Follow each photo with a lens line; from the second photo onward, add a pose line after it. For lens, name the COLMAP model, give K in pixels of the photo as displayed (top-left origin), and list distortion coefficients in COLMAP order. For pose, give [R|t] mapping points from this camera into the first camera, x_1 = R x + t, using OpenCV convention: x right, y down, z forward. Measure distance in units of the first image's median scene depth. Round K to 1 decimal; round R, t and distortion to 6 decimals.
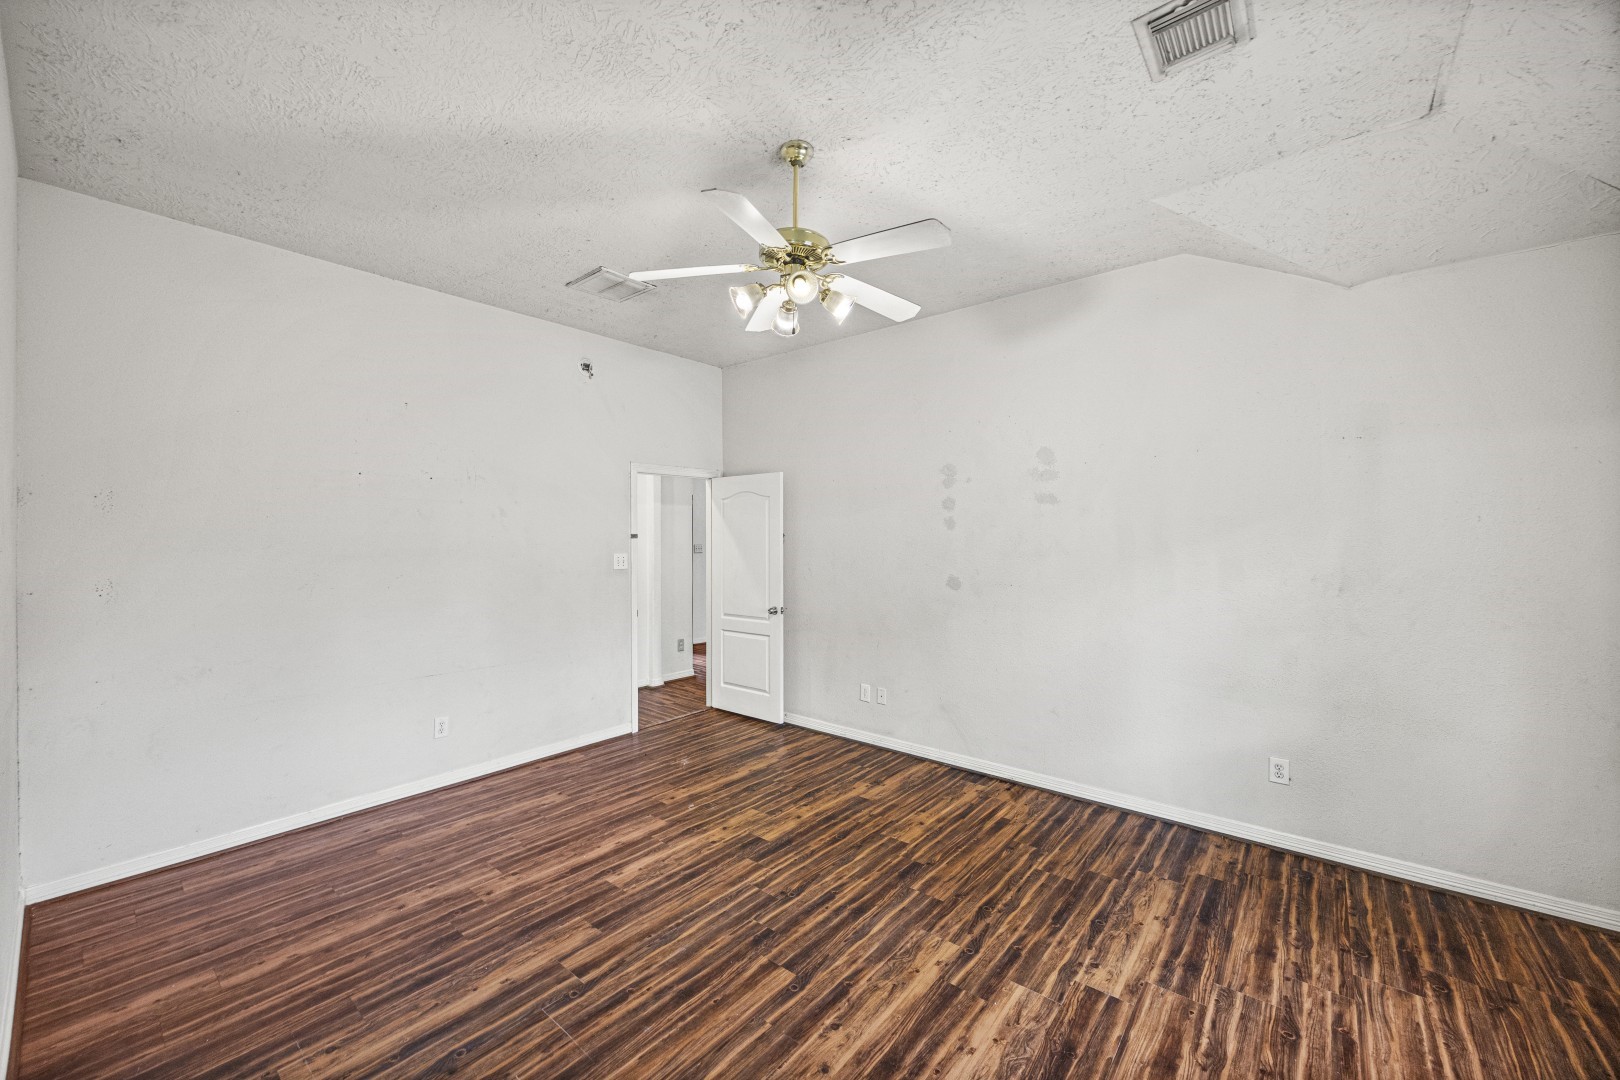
lens RADIAL K [[625.1, 0, 810.8], [0, 625.1, 538.1], [0, 0, 1]] dist [-0.001226, -0.000136]
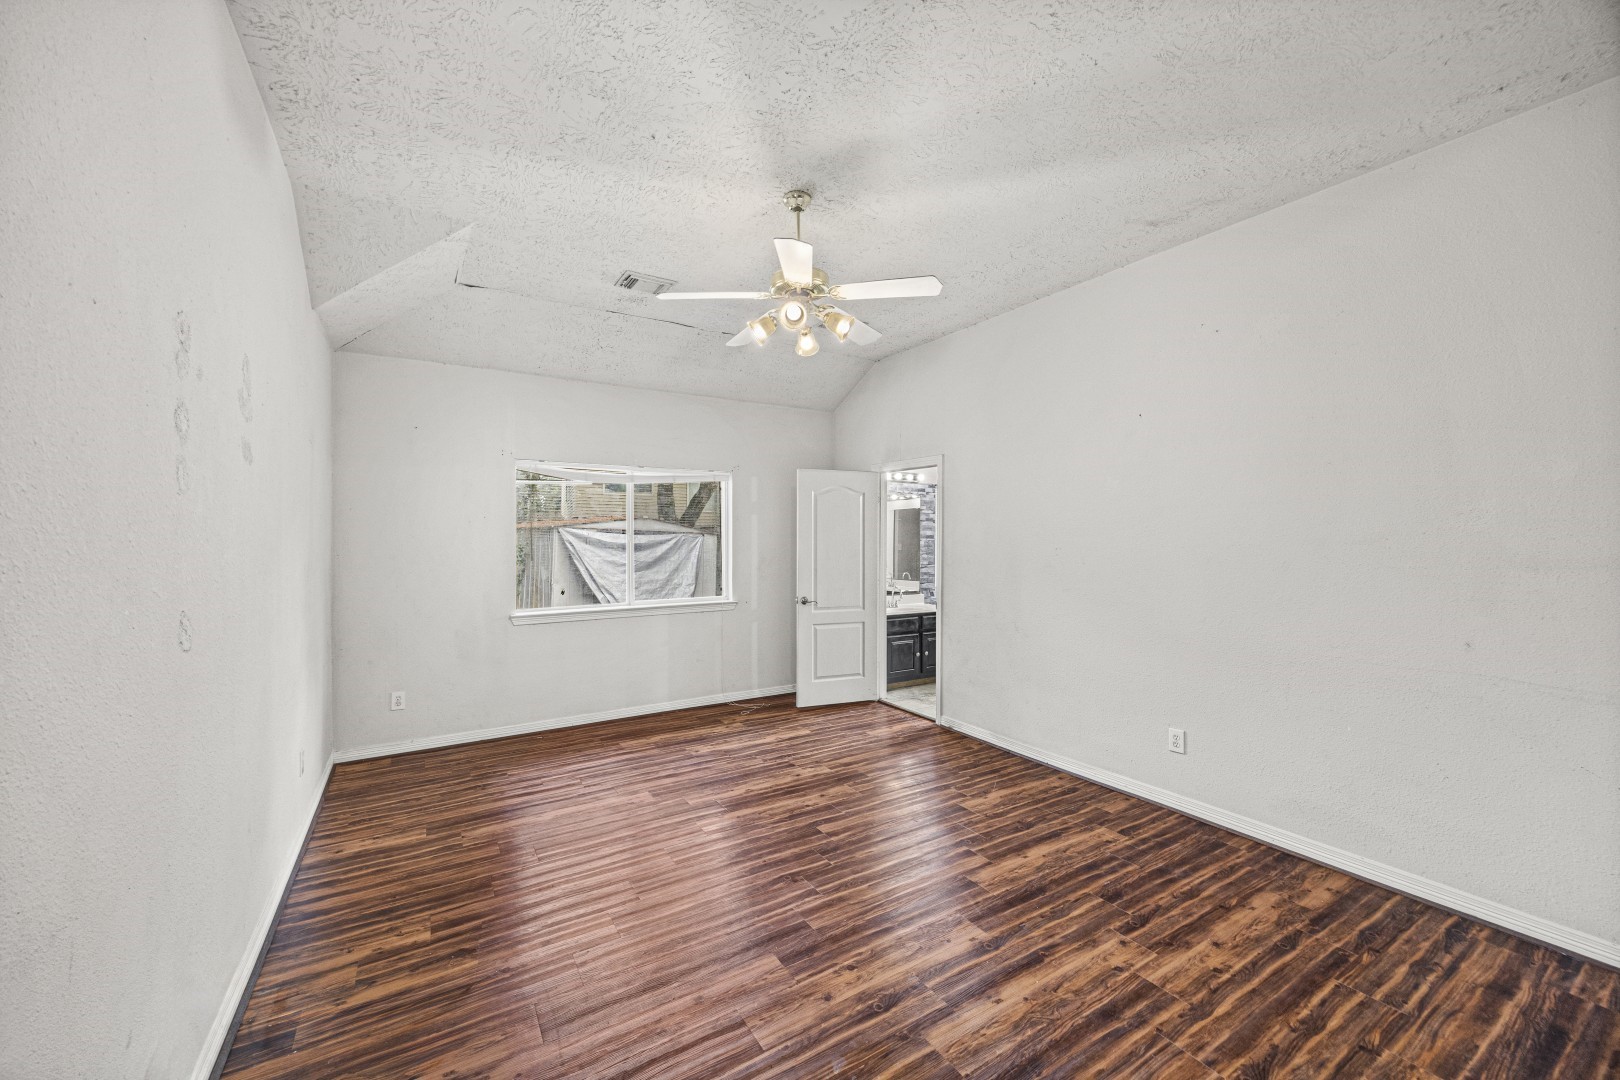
lens RADIAL K [[625.1, 0, 809.9], [0, 625.1, 543.7], [0, 0, 1]] dist [-0.001226, -0.000136]
pose [[-0.947110, 0.003939, 0.320885, -0.403611], [0.004305, 0.999991, 0.000431, 0.032519], [-0.320880, 0.001790, -0.947118, 2.007324]]
